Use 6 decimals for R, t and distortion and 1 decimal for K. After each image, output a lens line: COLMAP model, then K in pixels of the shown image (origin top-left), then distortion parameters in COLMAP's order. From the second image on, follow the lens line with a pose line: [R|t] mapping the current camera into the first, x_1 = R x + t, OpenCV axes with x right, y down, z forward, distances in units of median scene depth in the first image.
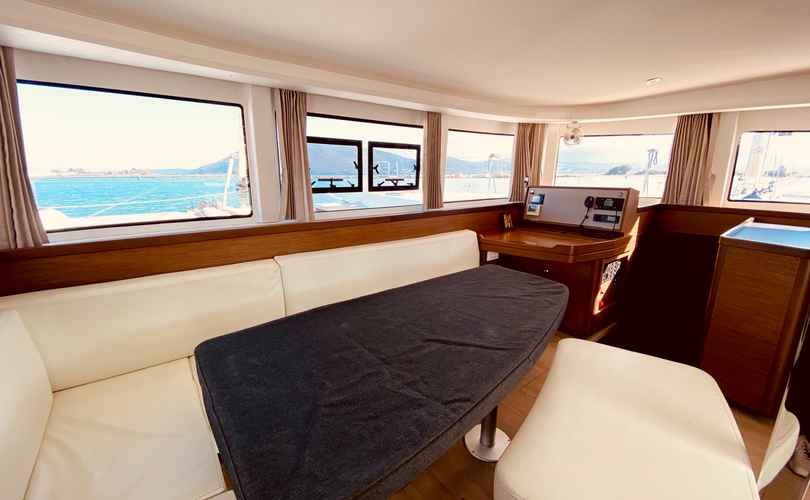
lens RADIAL K [[330.4, 0, 405.0], [0, 330.4, 250.0], [0, 0, 1]] dist [0.000534, -0.000175]
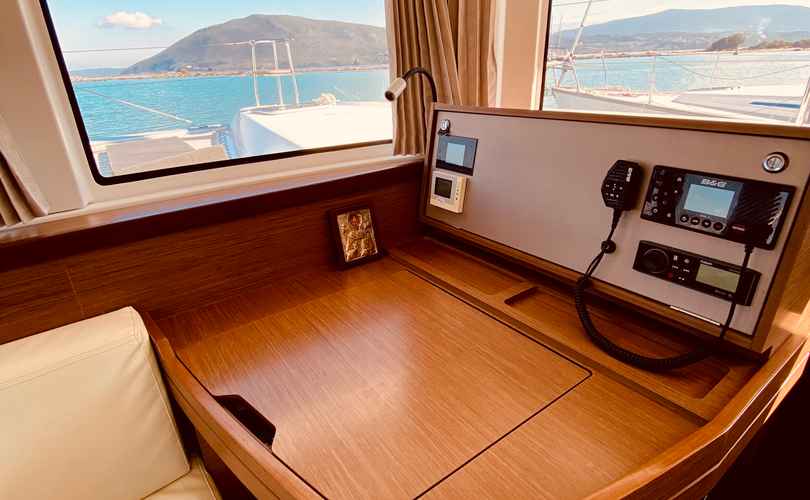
lens RADIAL K [[464.7, 0, 386.7], [0, 464.7, 250.9], [0, 0, 1]] dist [-0.001378, -0.003125]
pose [[0.998619, -0.031018, -0.042408, 0.359171], [0.037179, 0.987493, 0.153220, -0.137584], [0.037125, -0.154585, 0.987282, 0.590902]]
